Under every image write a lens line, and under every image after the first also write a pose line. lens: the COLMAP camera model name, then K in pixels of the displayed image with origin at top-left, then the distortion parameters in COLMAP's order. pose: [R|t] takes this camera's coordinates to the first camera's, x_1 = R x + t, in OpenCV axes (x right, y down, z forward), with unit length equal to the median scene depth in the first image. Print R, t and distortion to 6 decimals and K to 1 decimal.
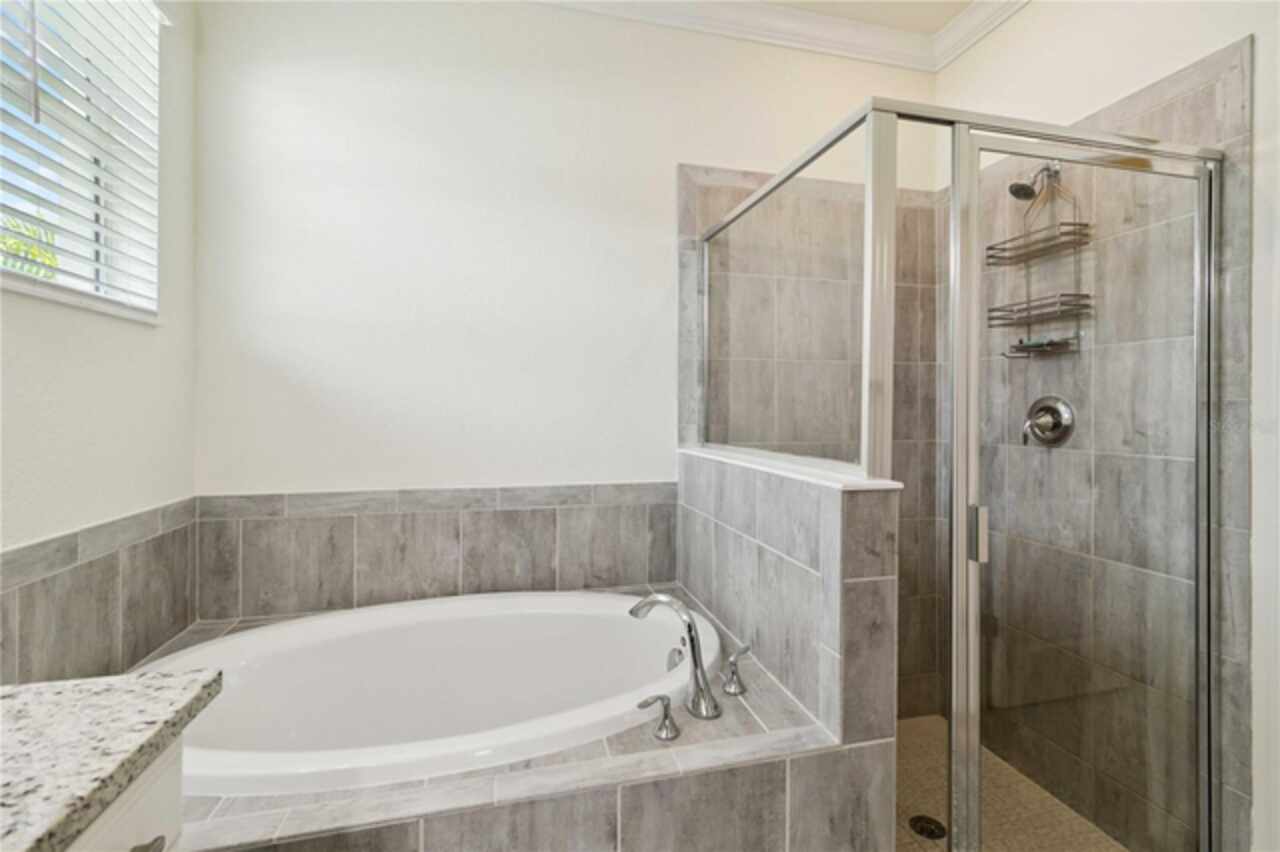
lens RADIAL K [[596.1, 0, 657.1], [0, 596.1, 410.9], [0, 0, 1]] dist [0.002052, 0.000272]
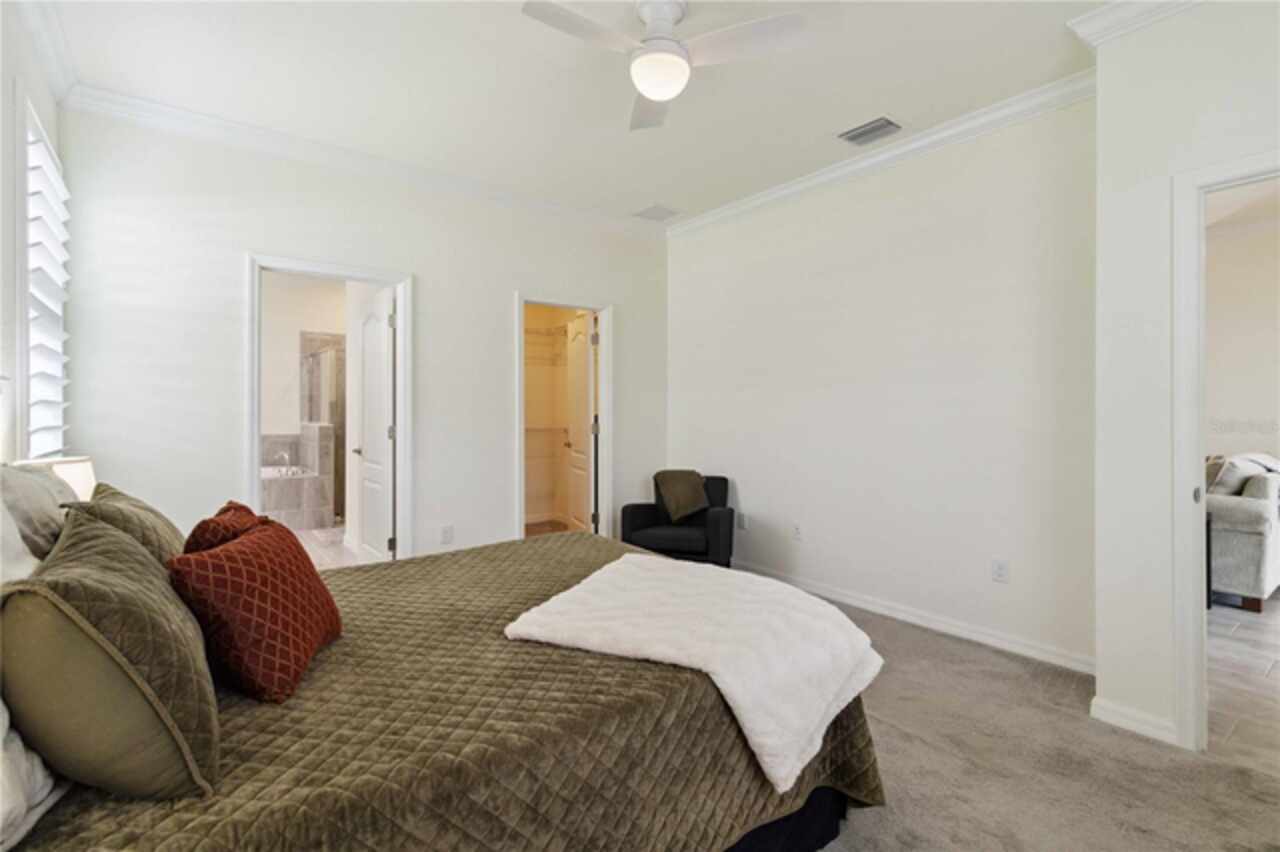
lens RADIAL K [[596.1, 0, 657.1], [0, 596.1, 410.9], [0, 0, 1]] dist [0.002052, 0.000272]
pose [[0.909922, -0.001854, 0.414774, 0.488760], [0.001666, 0.999998, 0.000815, -0.001217], [-0.414775, -0.000051, 0.909924, -2.890254]]
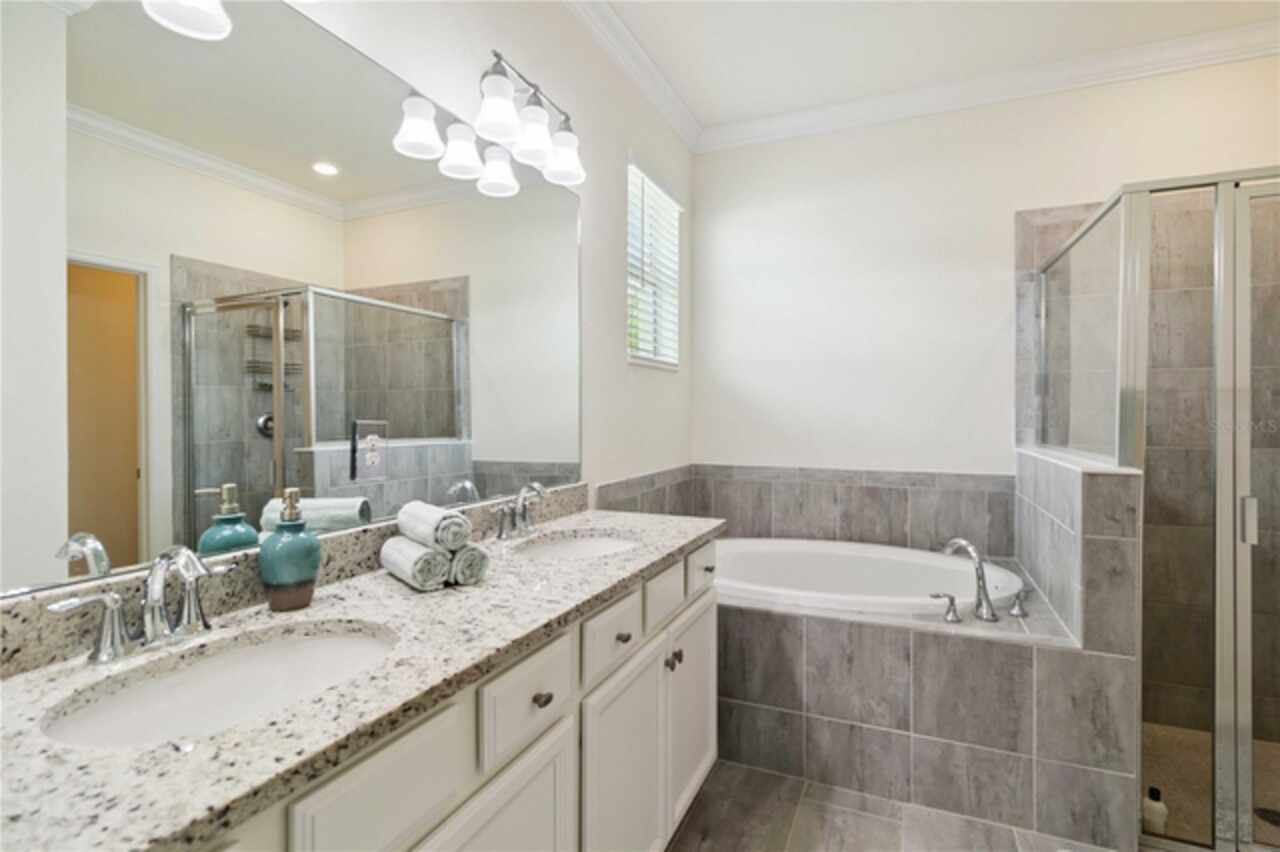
lens RADIAL K [[596.1, 0, 657.1], [0, 596.1, 410.9], [0, 0, 1]] dist [0.002052, 0.000272]
pose [[0.793202, -0.004647, -0.608941, 0.217518], [0.000325, 0.999974, -0.007208, -0.003713], [0.608959, 0.005519, 0.793183, -0.449269]]
